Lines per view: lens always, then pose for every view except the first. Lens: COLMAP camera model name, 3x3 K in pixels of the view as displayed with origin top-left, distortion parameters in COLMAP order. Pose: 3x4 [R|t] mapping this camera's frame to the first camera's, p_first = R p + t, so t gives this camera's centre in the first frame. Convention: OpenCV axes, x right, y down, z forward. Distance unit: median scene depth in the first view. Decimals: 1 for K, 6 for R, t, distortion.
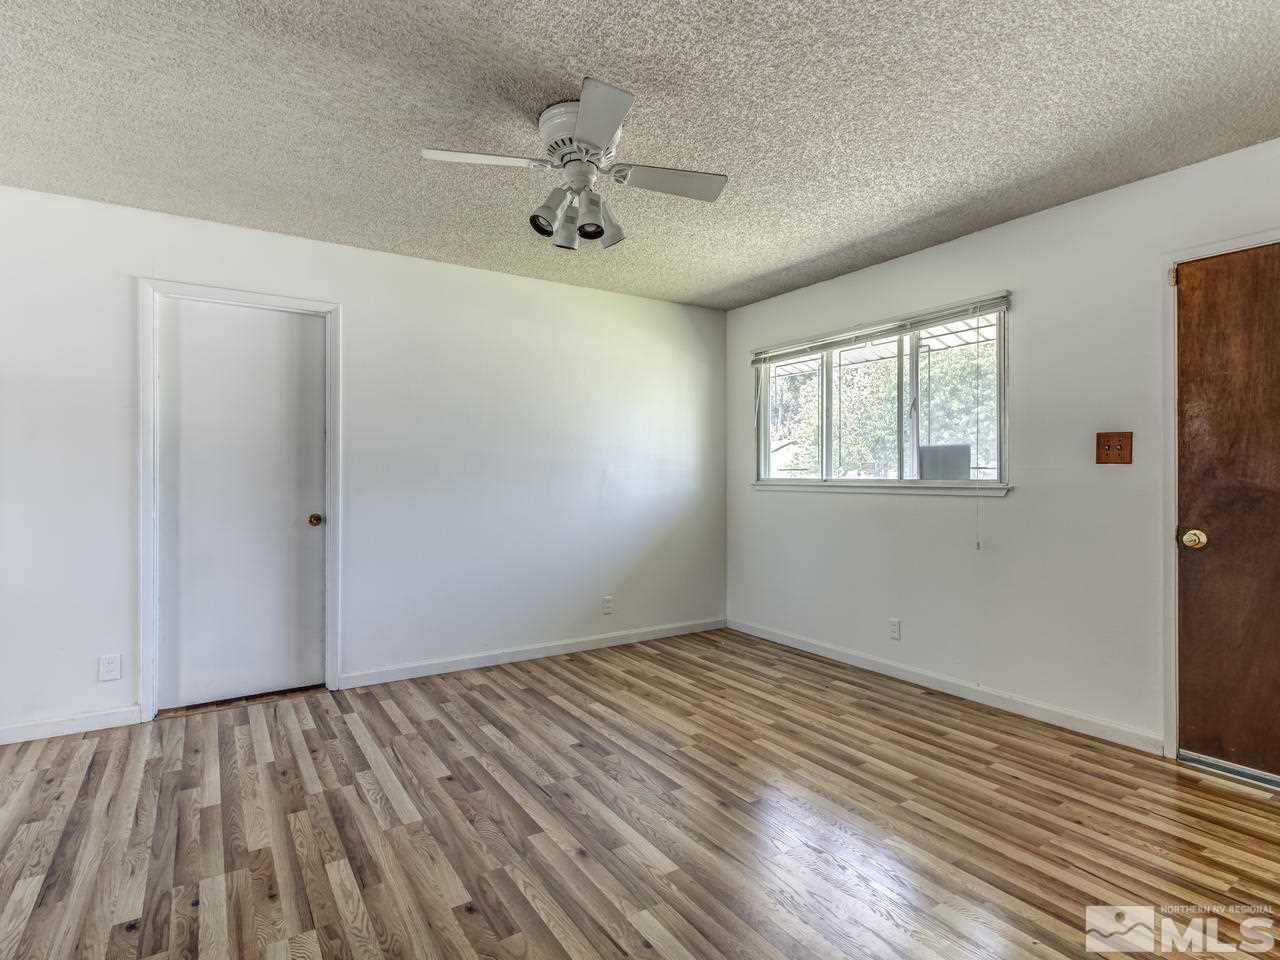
lens RADIAL K [[663.2, 0, 636.1], [0, 663.2, 473.4], [0, 0, 1]] dist [0.006470, -0.002870]
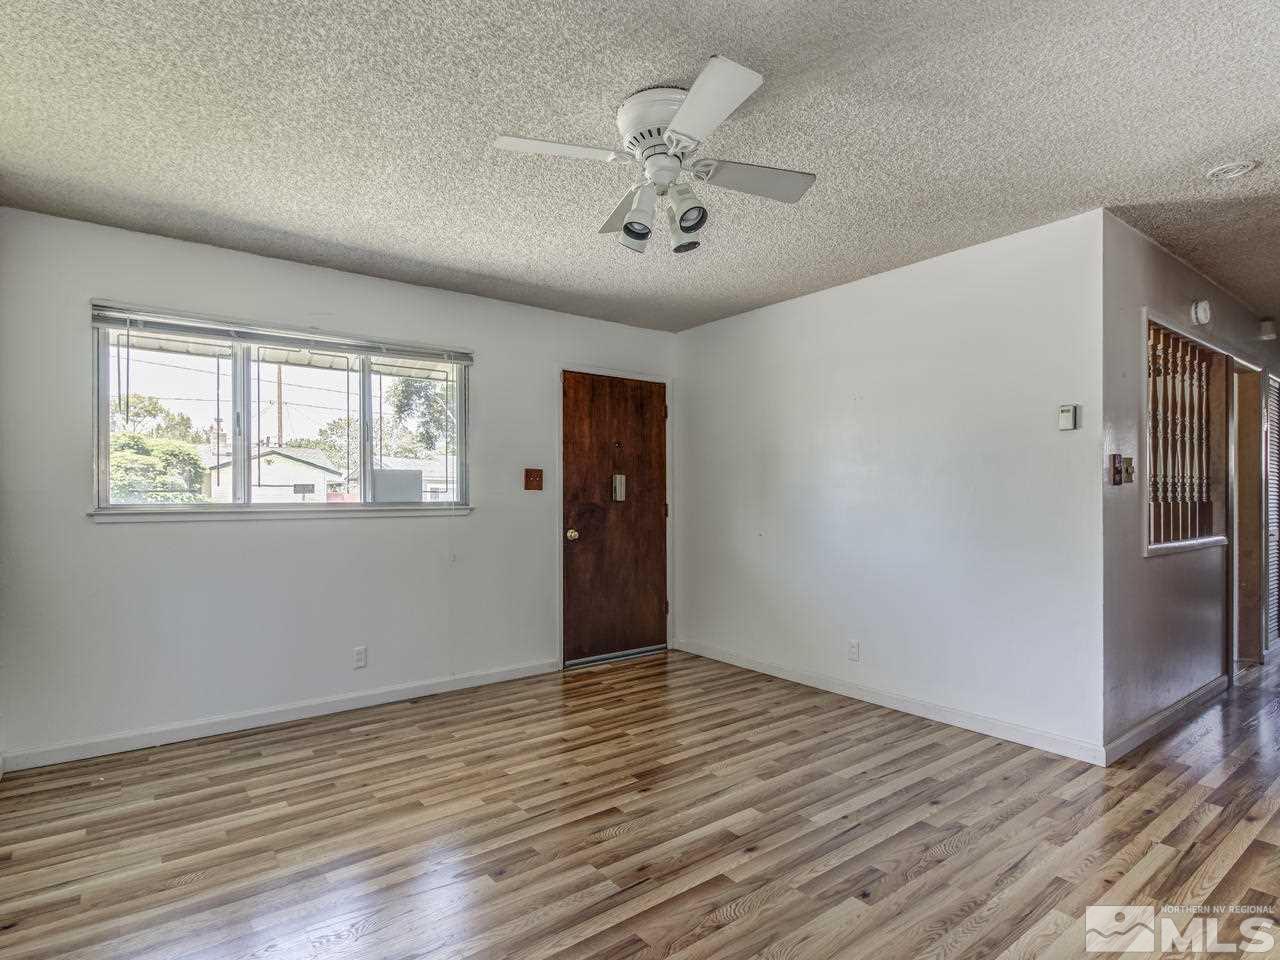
lens RADIAL K [[663.2, 0, 637.4], [0, 663.2, 489.8], [0, 0, 1]] dist [0.006470, -0.002870]
pose [[-0.076388, 0.009837, 0.997030, -0.711897], [0.000941, 0.999952, -0.009794, 0.000273], [-0.997078, 0.000190, -0.076393, 0.786997]]
